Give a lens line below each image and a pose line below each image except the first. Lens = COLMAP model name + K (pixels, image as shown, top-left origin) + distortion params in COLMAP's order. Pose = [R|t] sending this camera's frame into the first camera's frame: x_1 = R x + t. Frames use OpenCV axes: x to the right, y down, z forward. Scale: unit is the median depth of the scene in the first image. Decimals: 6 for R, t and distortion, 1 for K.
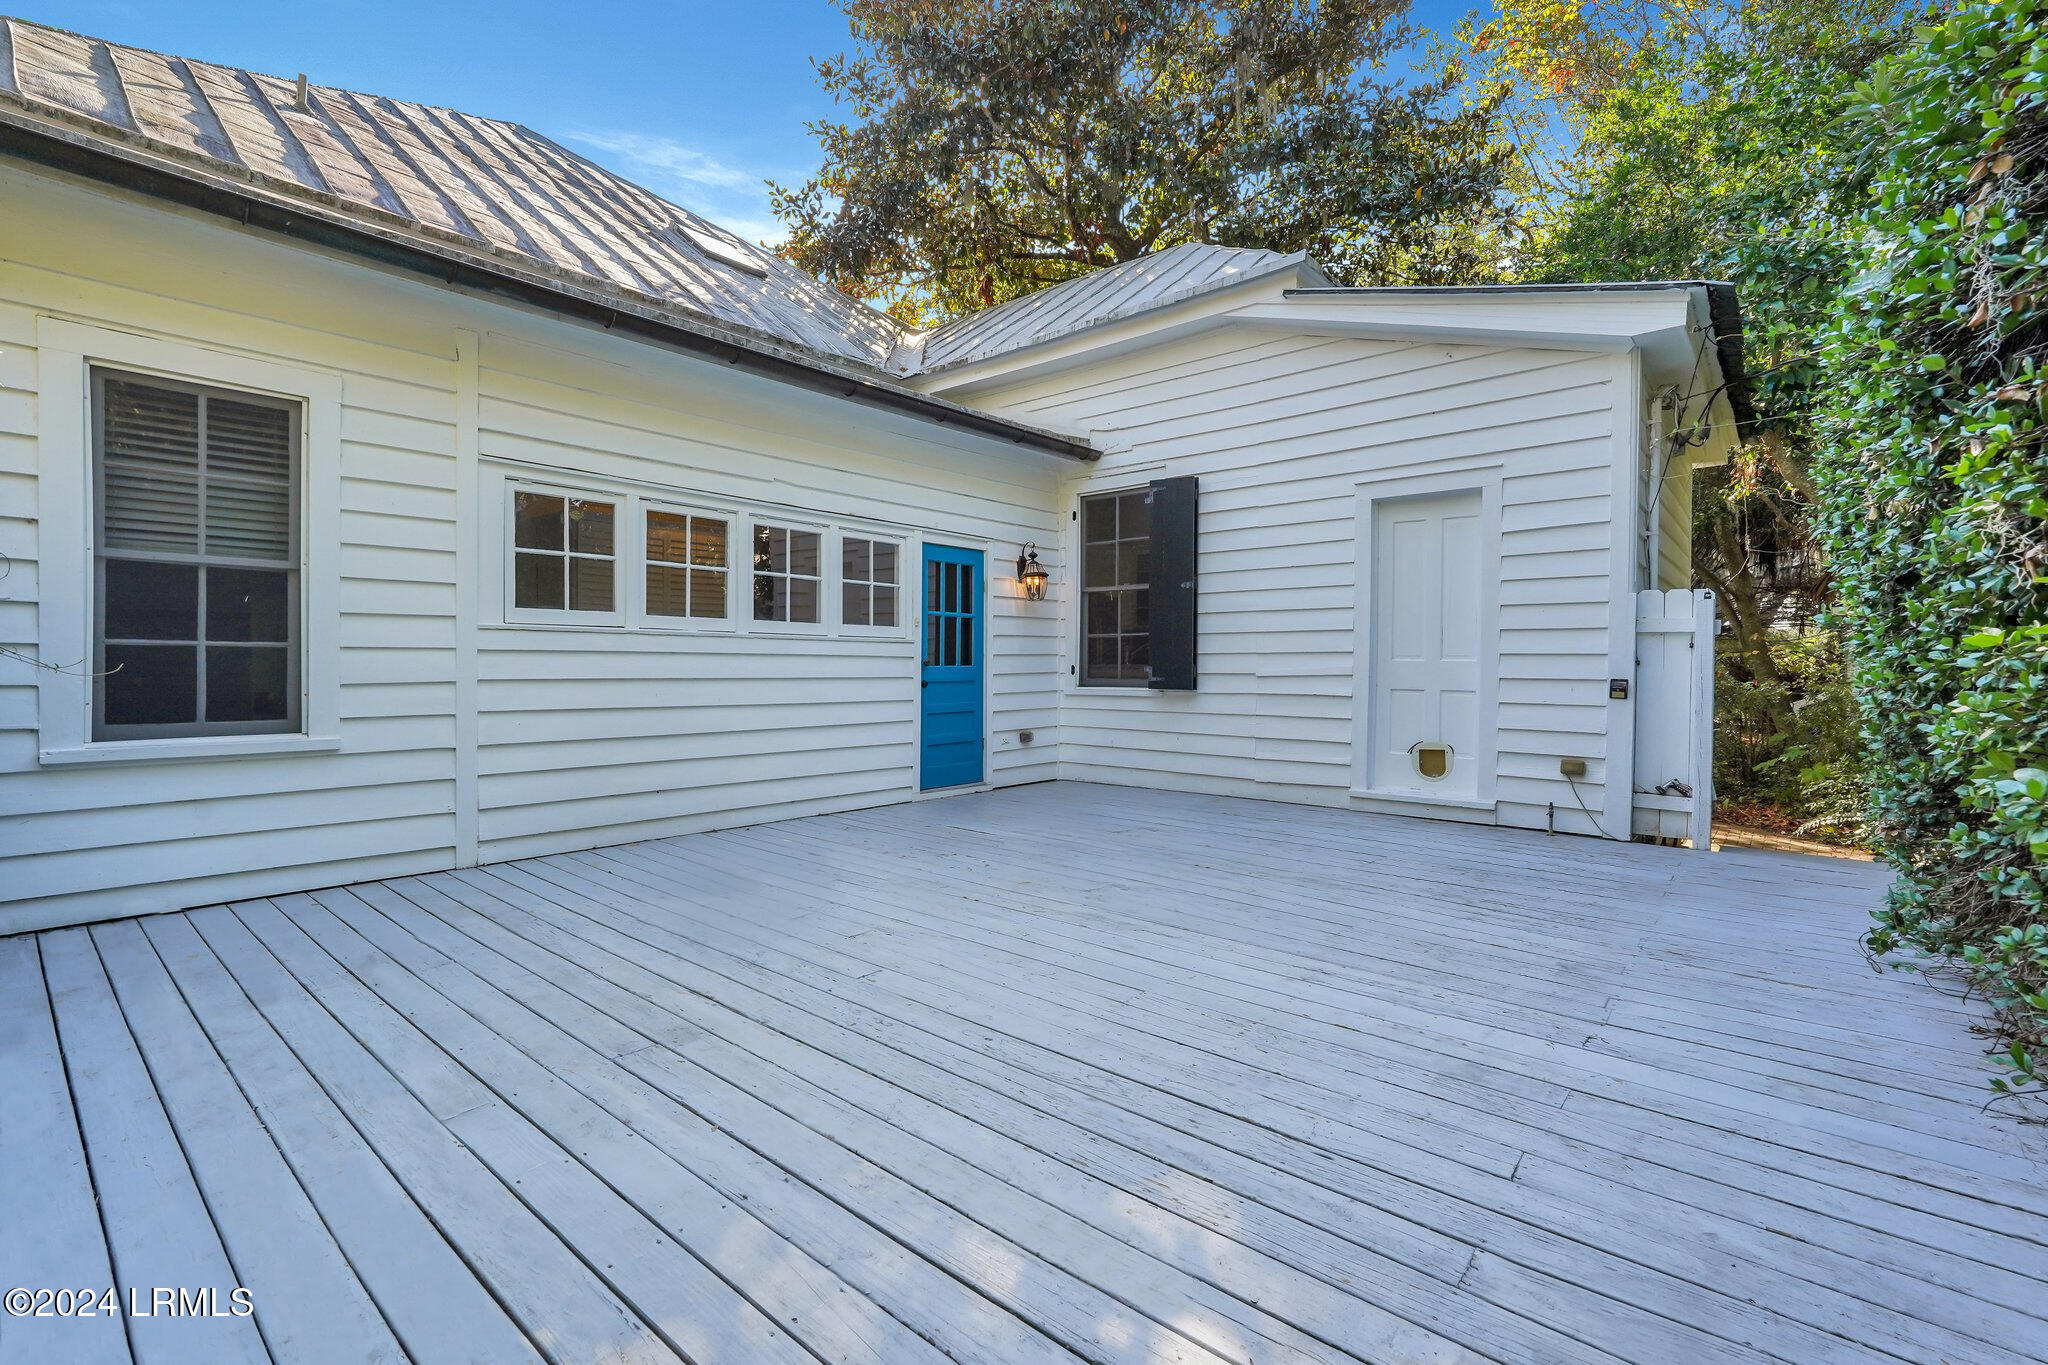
lens RADIAL K [[908.9, 0, 1026.8], [0, 908.9, 688.1], [0, 0, 1]] dist [-0.009564, 0.006361]
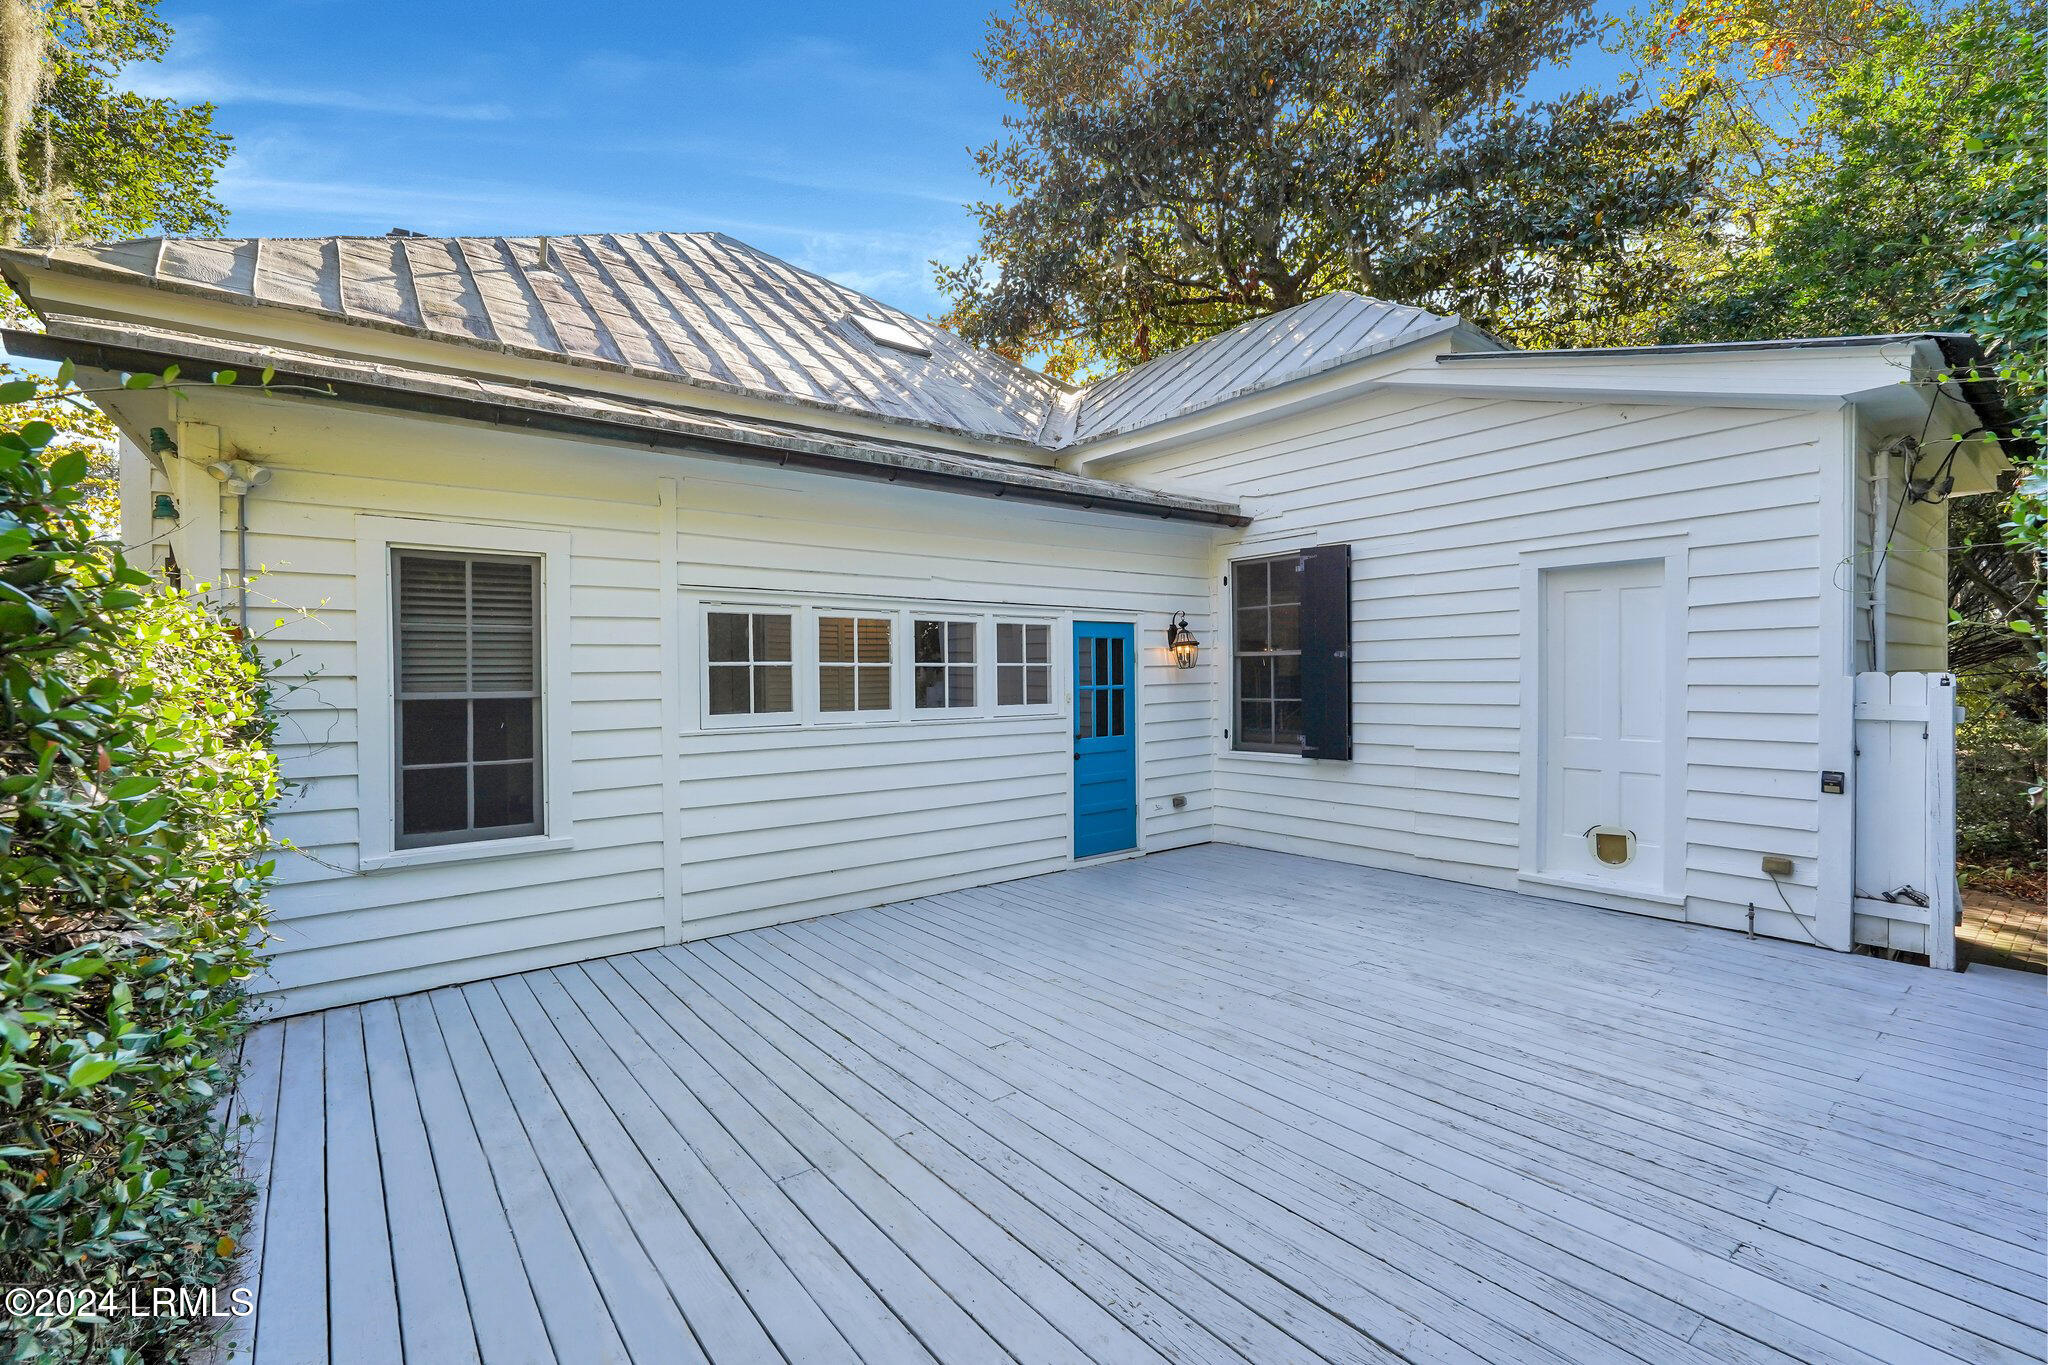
lens RADIAL K [[908.9, 0, 1036.5], [0, 908.9, 670.0], [0, 0, 1]] dist [-0.009564, 0.006361]
pose [[0.981561, -0.013551, -0.190668, 0.046072], [0.013742, 0.999906, -0.000322, -0.113512], [0.190654, -0.002304, 0.981655, -0.032527]]
